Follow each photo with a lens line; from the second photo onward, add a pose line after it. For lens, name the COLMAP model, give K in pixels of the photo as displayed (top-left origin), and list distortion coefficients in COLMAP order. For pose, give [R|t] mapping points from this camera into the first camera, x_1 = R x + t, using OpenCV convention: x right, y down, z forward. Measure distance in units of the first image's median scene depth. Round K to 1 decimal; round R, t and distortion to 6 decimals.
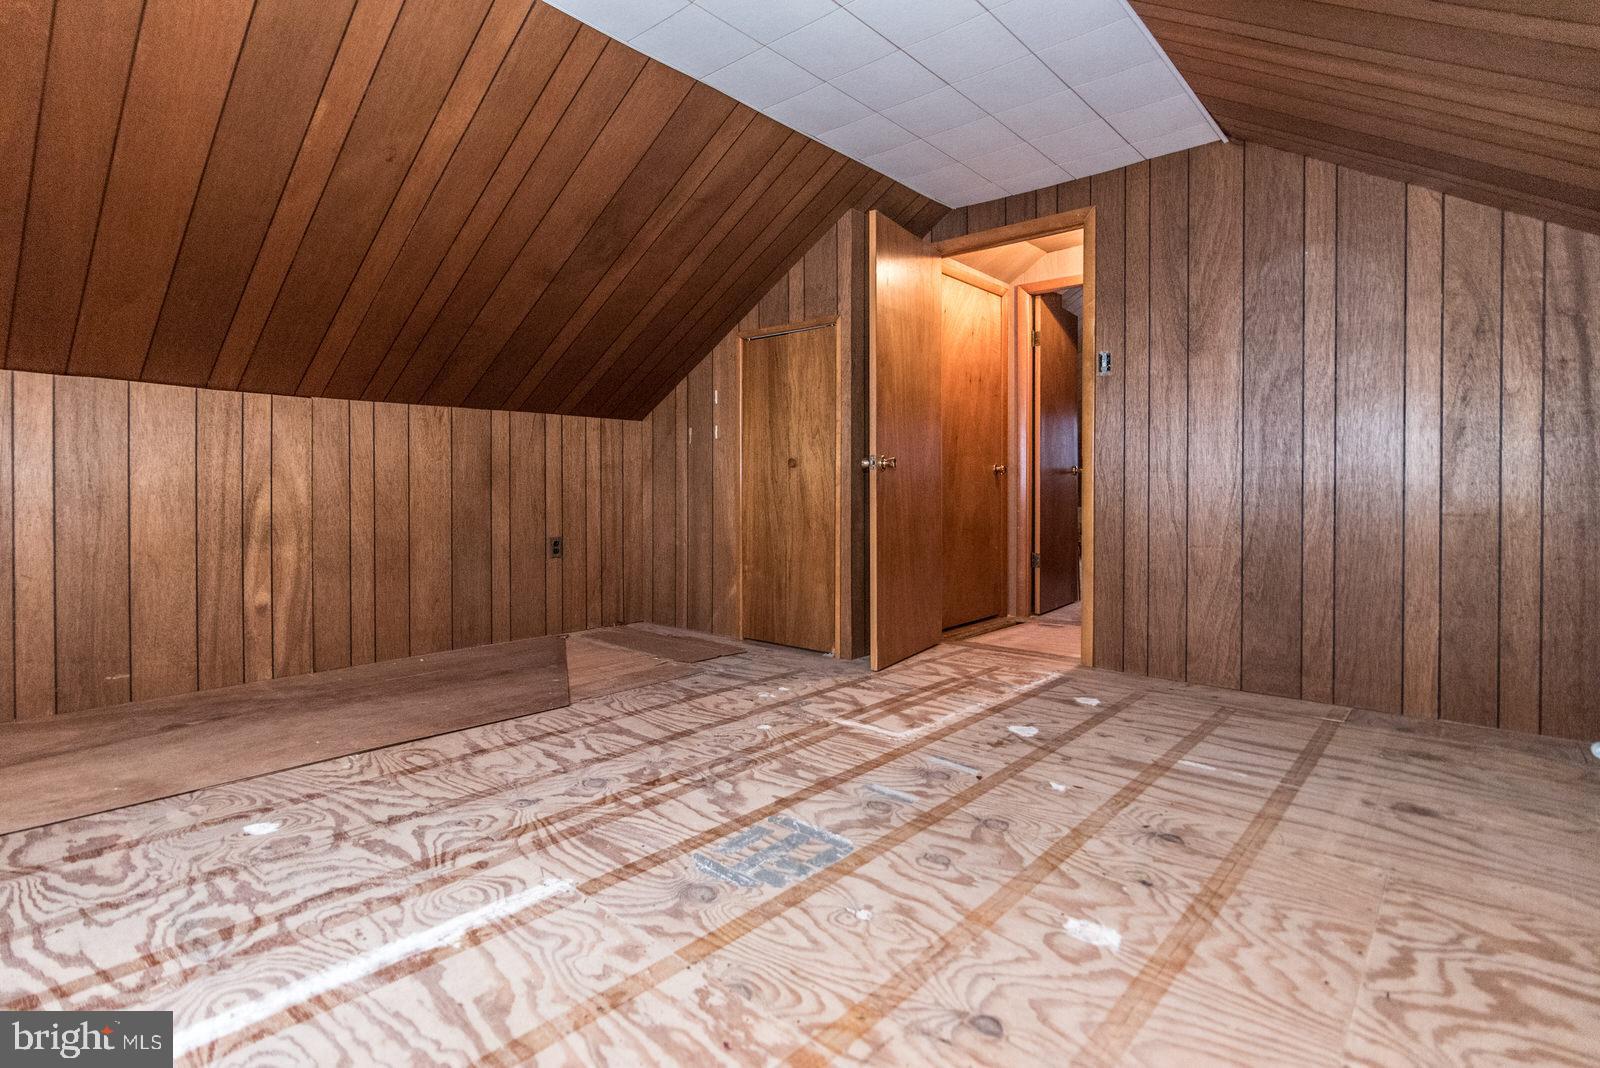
lens RADIAL K [[774.2, 0, 774.7], [0, 774.2, 494.5], [0, 0, 1]] dist [-0.000040, 0.000772]
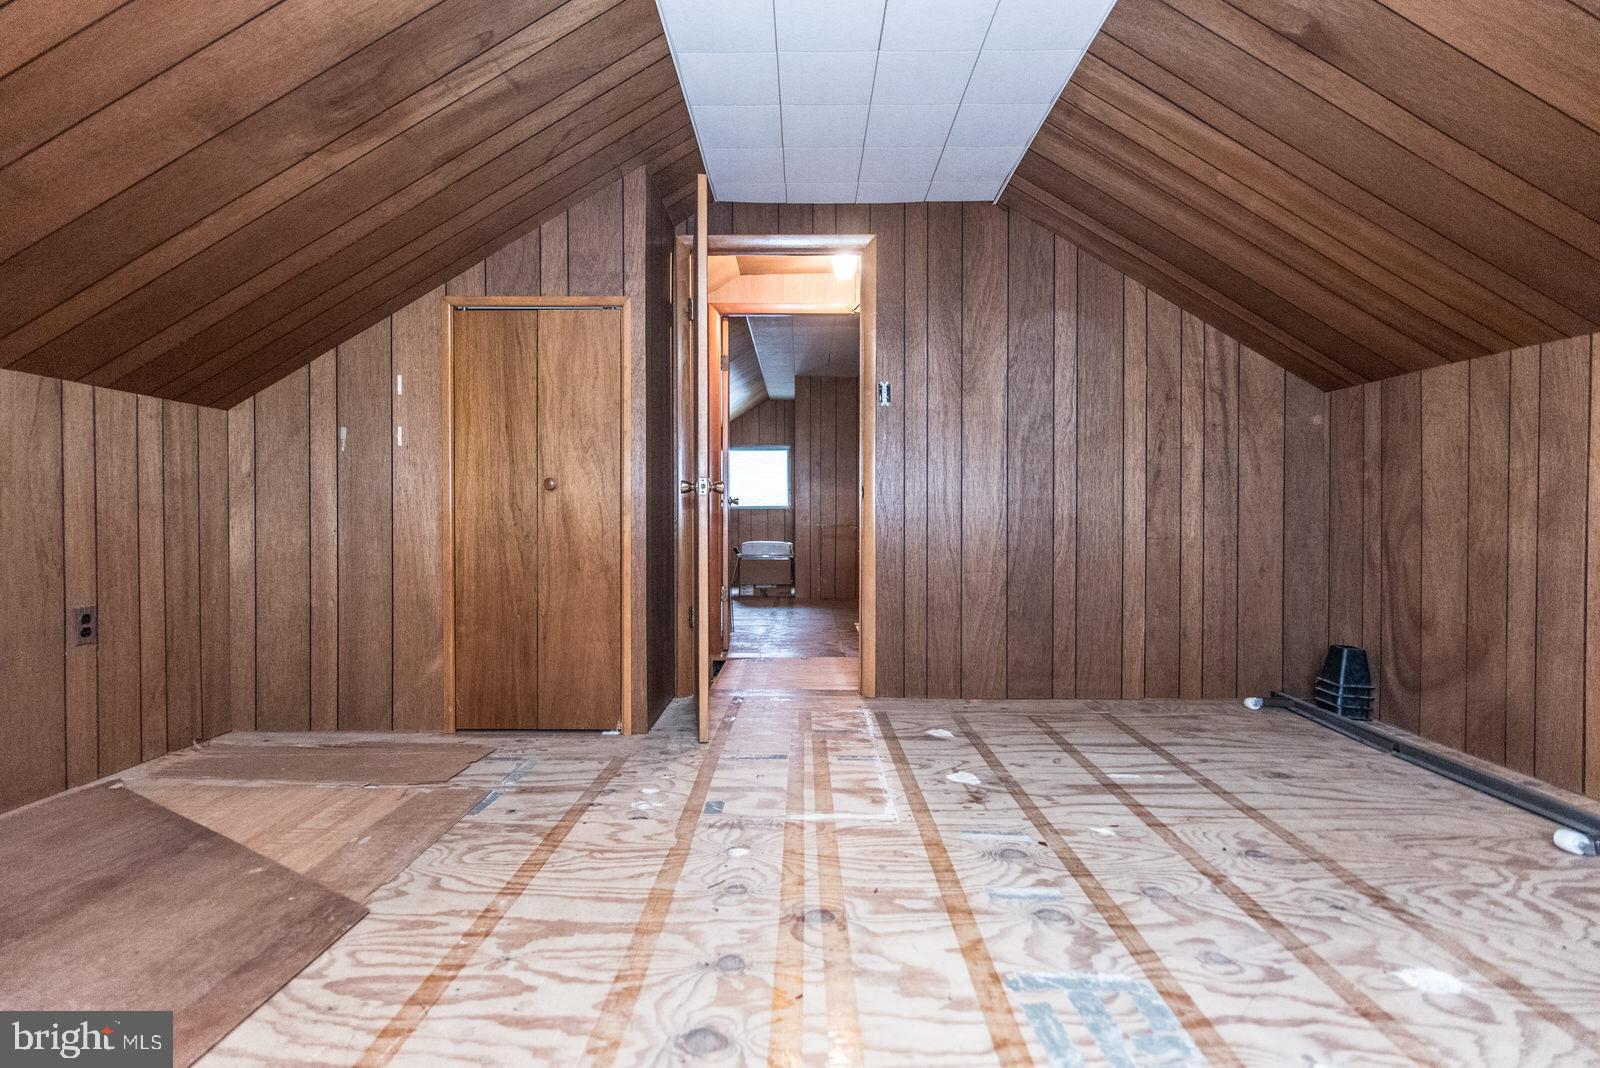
lens RADIAL K [[774.2, 0, 795.6], [0, 774.2, 529.5], [0, 0, 1]] dist [-0.000040, 0.000772]
pose [[0.759321, -0.009111, 0.650652, -0.376169], [0.006428, 0.999958, 0.006500, -0.000690], [-0.650684, -0.000753, 0.759348, 0.368788]]
